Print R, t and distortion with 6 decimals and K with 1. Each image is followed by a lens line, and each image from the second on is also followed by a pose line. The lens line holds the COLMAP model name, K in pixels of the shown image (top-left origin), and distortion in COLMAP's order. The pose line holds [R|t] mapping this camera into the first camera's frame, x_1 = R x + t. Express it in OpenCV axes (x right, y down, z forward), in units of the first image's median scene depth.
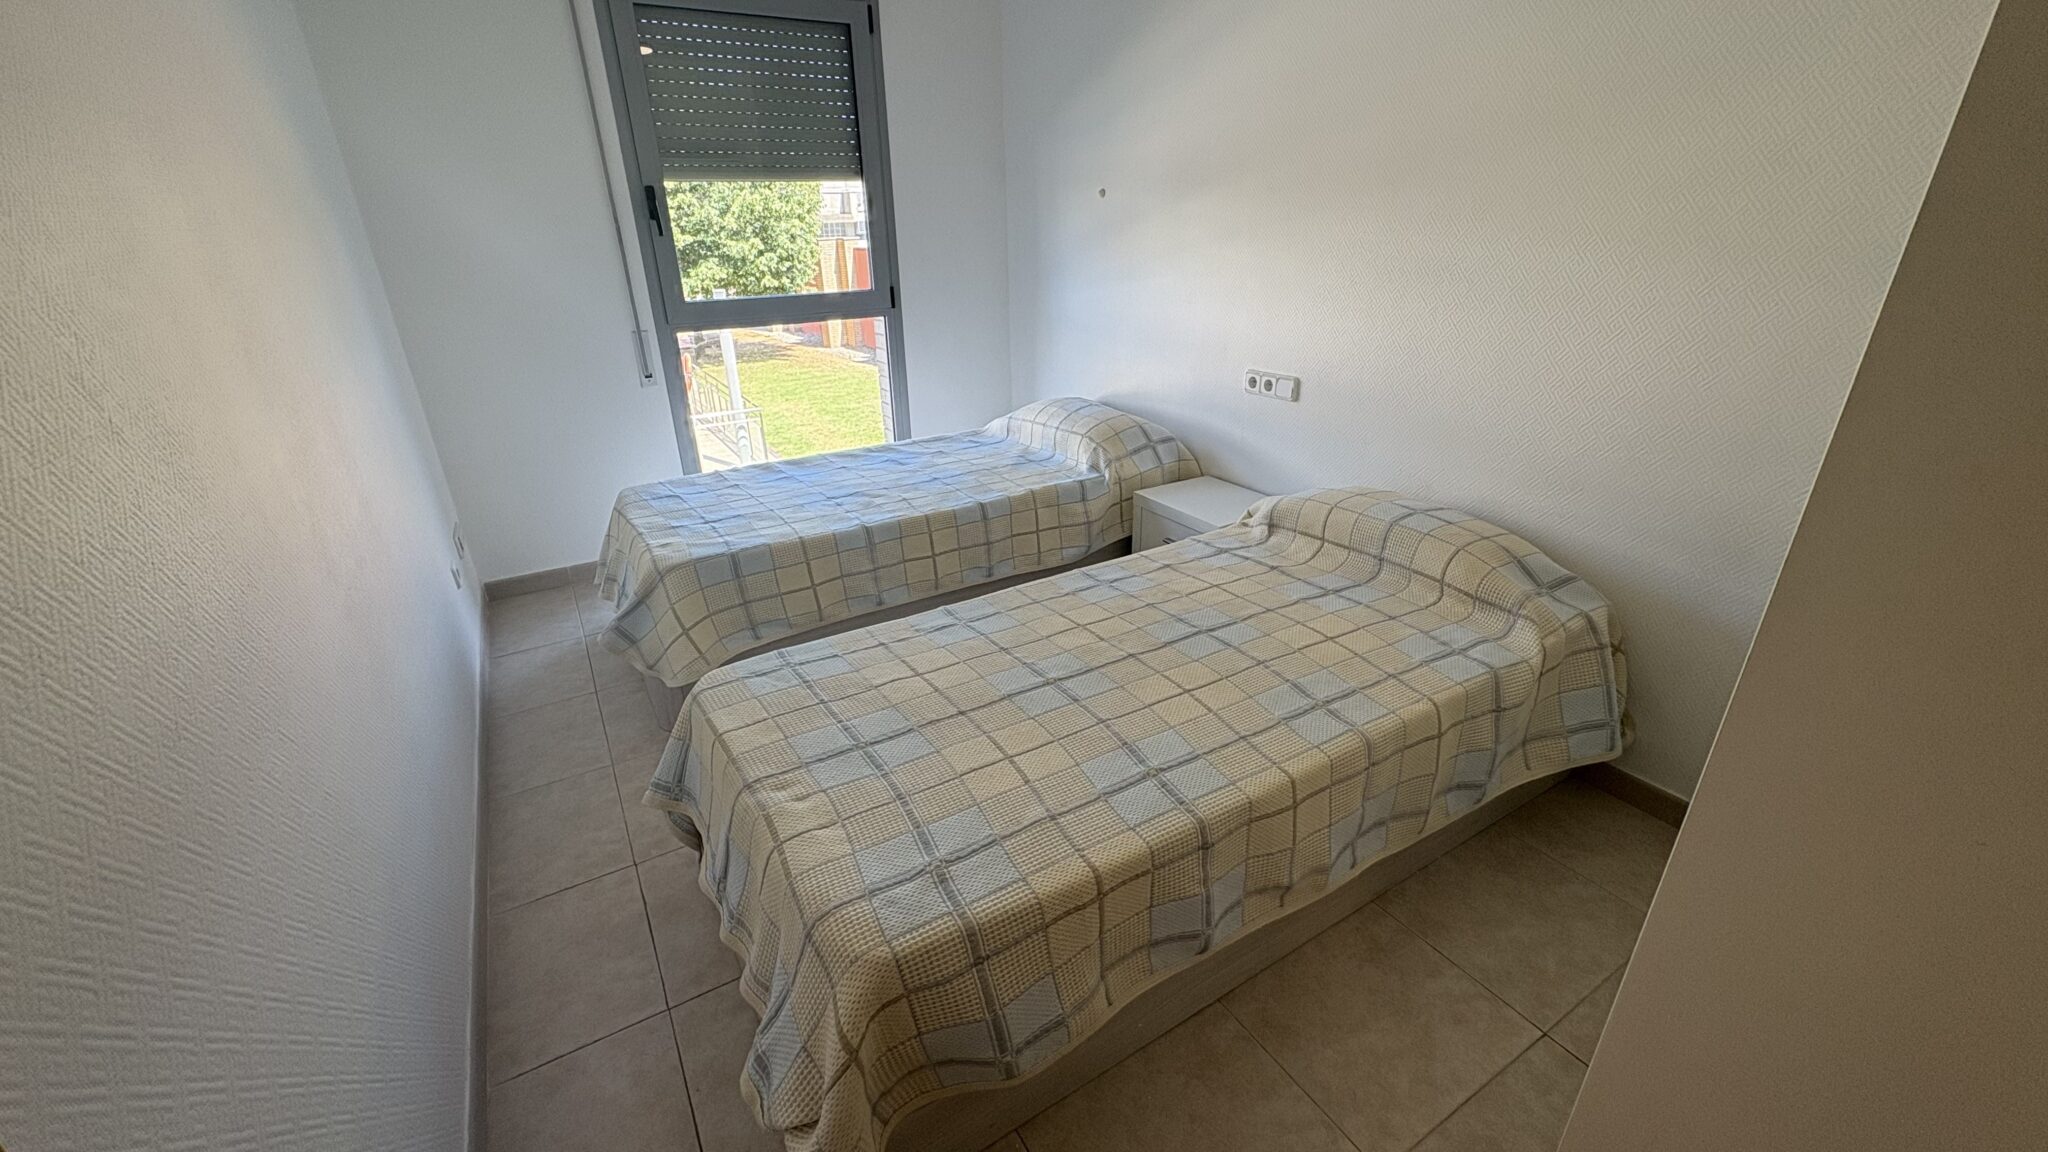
lens RADIAL K [[818.7, 0, 1023.8], [0, 818.7, 575.0], [0, 0, 1]] dist [-0.000588, -0.000245]
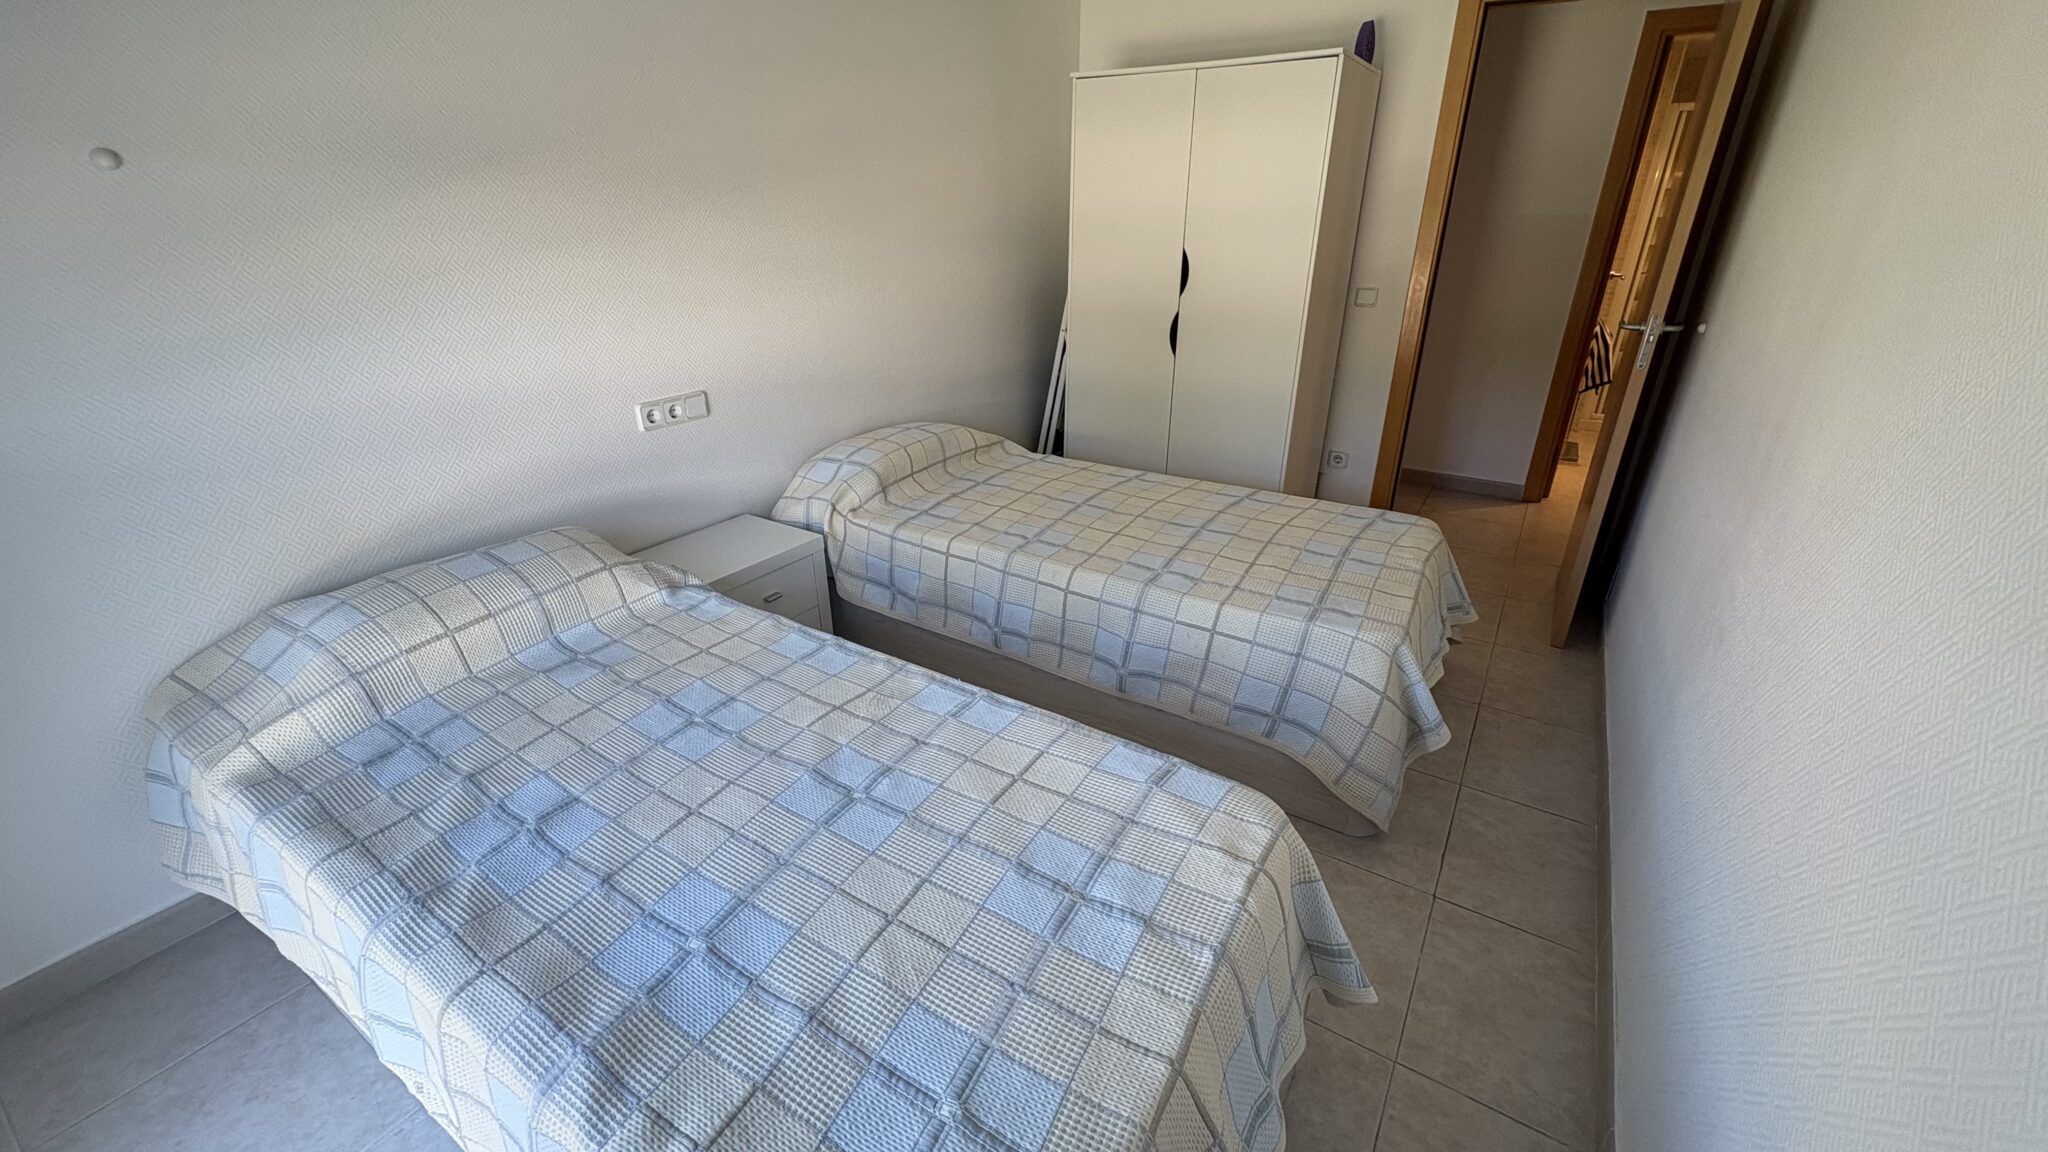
lens RADIAL K [[818.7, 0, 1023.8], [0, 818.7, 575.0], [0, 0, 1]] dist [-0.000588, -0.000245]
pose [[-0.446352, -0.341347, 0.827195, -0.668323], [0.368479, 0.772272, 0.517513, -0.426455], [-0.815471, 0.535797, -0.218926, 1.019915]]
